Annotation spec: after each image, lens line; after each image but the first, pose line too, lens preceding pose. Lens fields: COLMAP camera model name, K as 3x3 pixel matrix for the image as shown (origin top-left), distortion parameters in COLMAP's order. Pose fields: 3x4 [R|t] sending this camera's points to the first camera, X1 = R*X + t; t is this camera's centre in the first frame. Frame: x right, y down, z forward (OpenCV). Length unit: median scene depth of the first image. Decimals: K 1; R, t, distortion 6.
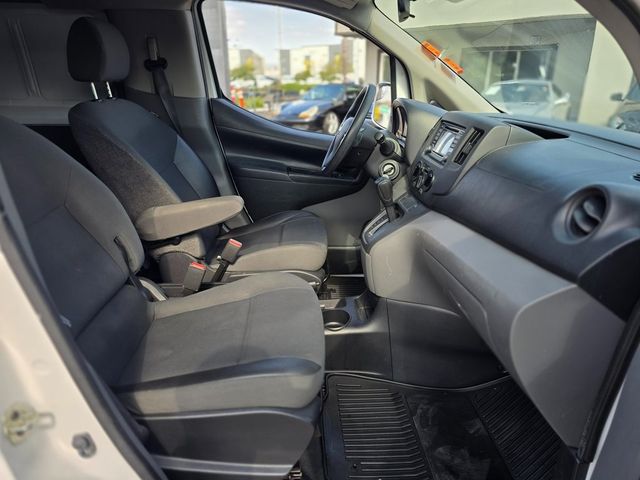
lens RADIAL K [[438.5, 0, 321.2], [0, 438.5, 232.0], [0, 0, 1]] dist [0.003549, 0.000028]
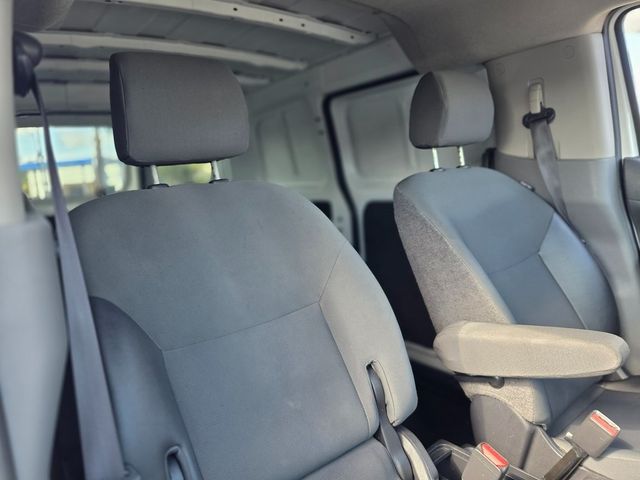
lens RADIAL K [[422.6, 0, 320.0], [0, 422.6, 240.0], [0, 0, 1]] dist [-0.007208, -0.007335]
pose [[0.571171, 0.061293, -0.818539, -0.000364], [-0.187032, 0.980694, -0.057074, -0.095085], [0.799239, 0.185692, 0.571609, 0.429015]]
